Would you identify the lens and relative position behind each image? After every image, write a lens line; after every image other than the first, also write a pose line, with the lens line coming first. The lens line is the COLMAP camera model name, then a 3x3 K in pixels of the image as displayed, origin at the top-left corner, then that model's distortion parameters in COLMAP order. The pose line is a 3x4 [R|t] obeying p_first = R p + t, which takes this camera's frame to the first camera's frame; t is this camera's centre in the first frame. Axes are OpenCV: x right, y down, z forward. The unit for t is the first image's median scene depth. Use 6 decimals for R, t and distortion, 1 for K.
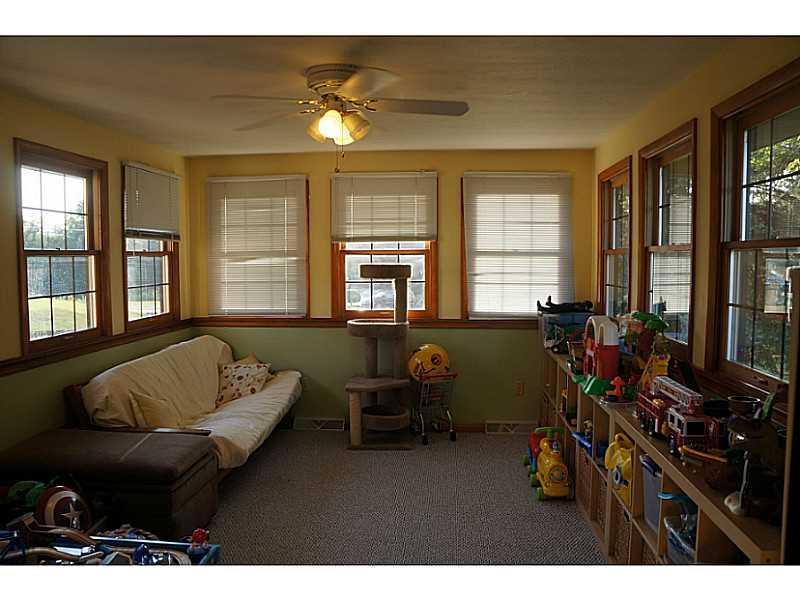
lens RADIAL K [[634.1, 0, 400.0], [0, 634.1, 300.0], [0, 0, 1]] dist [-0.181634, 0.146018]
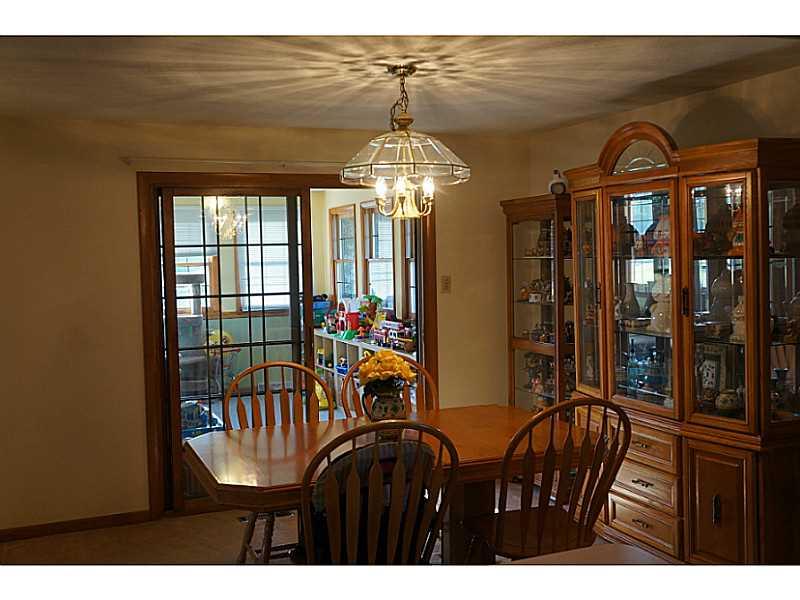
lens RADIAL K [[864.5, 0, 400.0], [0, 864.5, 300.0], [0, 0, 1]] dist [0.002923, 0.001349]
pose [[0.891414, -0.045632, 0.450887, -0.678306], [0.053321, 0.998568, -0.004358, 0.049695], [-0.450043, 0.027927, 0.892570, -1.326992]]
